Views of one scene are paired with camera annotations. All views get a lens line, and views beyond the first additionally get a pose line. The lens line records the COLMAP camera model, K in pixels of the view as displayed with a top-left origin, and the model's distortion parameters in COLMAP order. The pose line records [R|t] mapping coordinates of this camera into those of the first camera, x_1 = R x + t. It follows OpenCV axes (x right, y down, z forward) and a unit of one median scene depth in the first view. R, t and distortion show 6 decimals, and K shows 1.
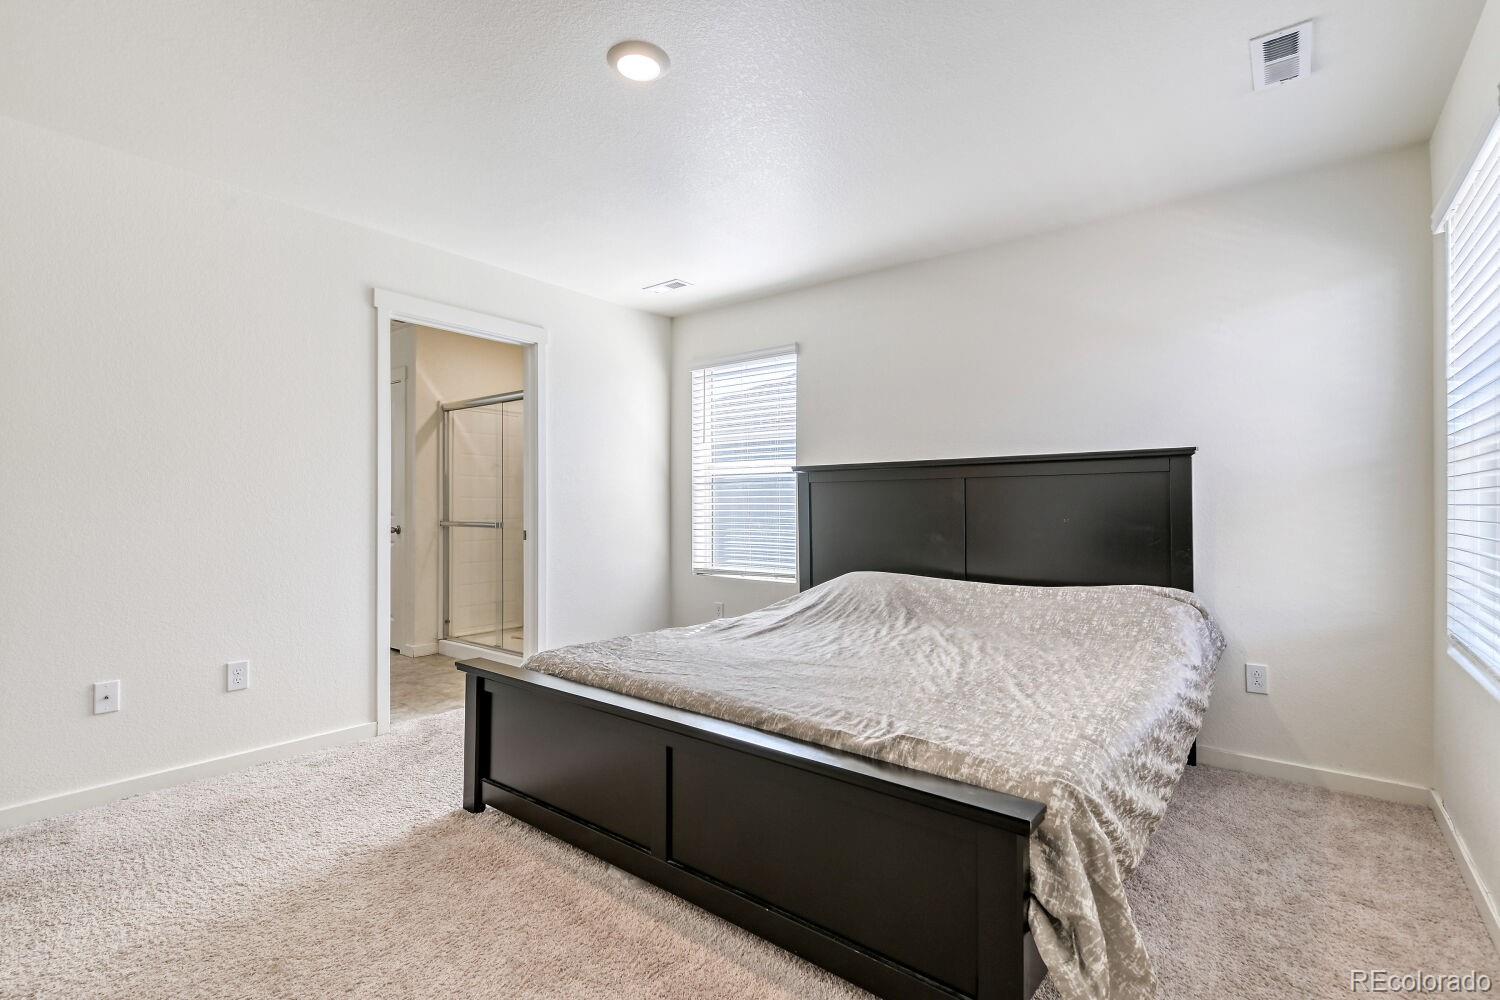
lens RADIAL K [[678.4, 0, 750.1], [0, 678.4, 497.3], [0, 0, 1]] dist [0.000570, -0.000130]
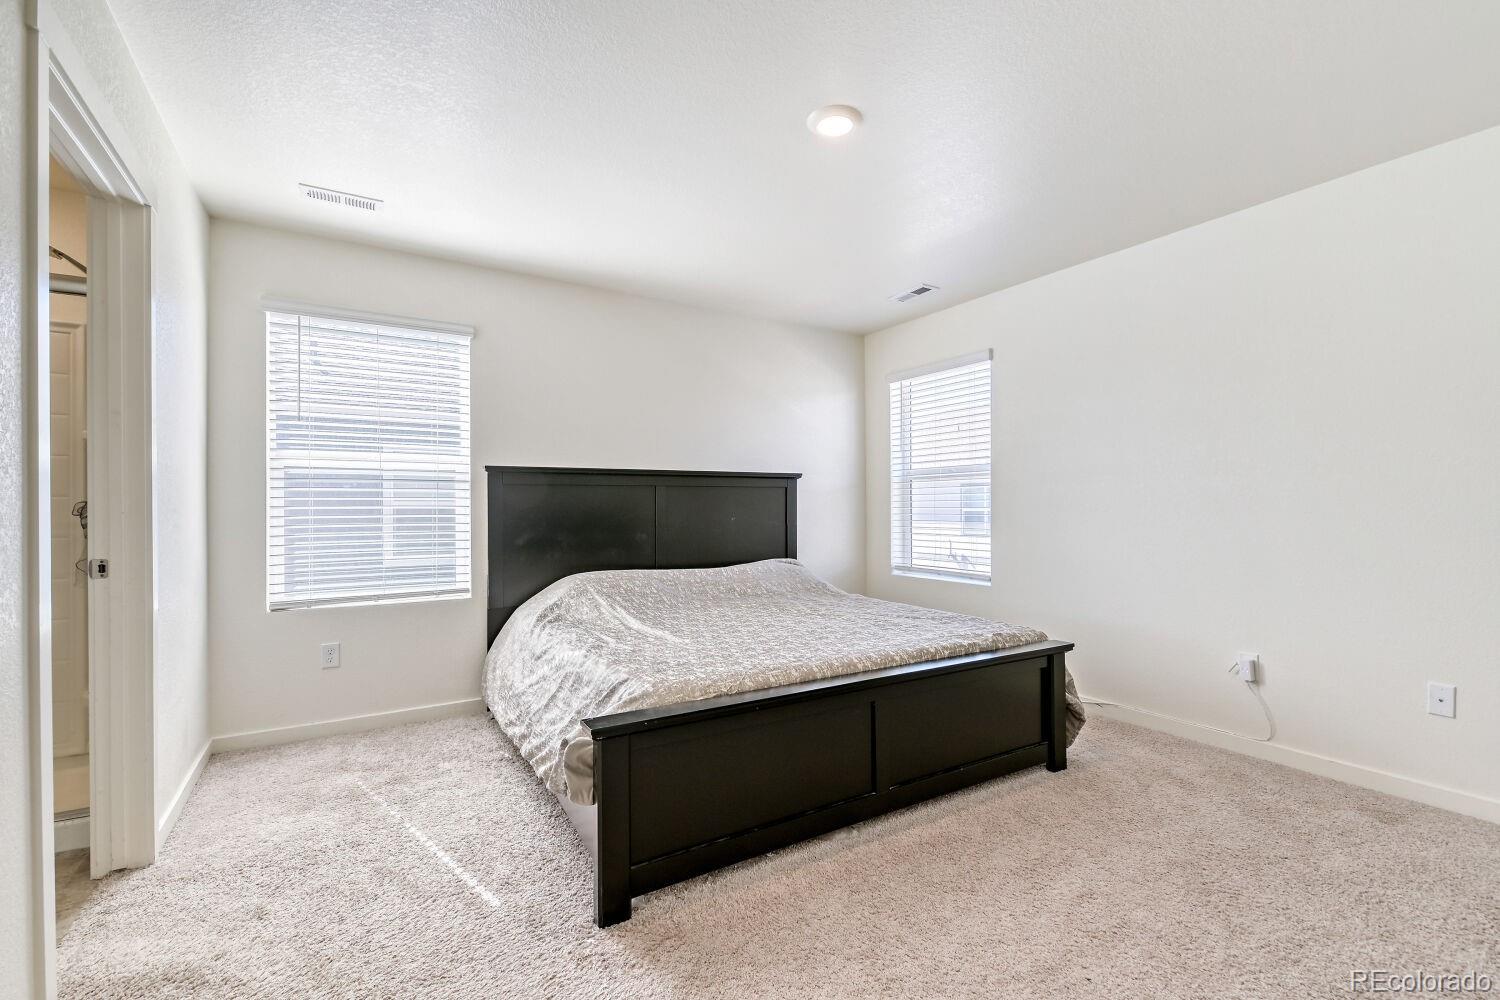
lens RADIAL K [[653.0, 0, 753.2], [0, 653.0, 508.3], [0, 0, 1]] dist [0.002425, -0.001344]
pose [[0.341437, -0.002340, 0.939902, -0.655672], [-0.007772, 0.999956, 0.005313, 0.002679], [-0.939873, -0.009119, 0.341403, 0.397178]]
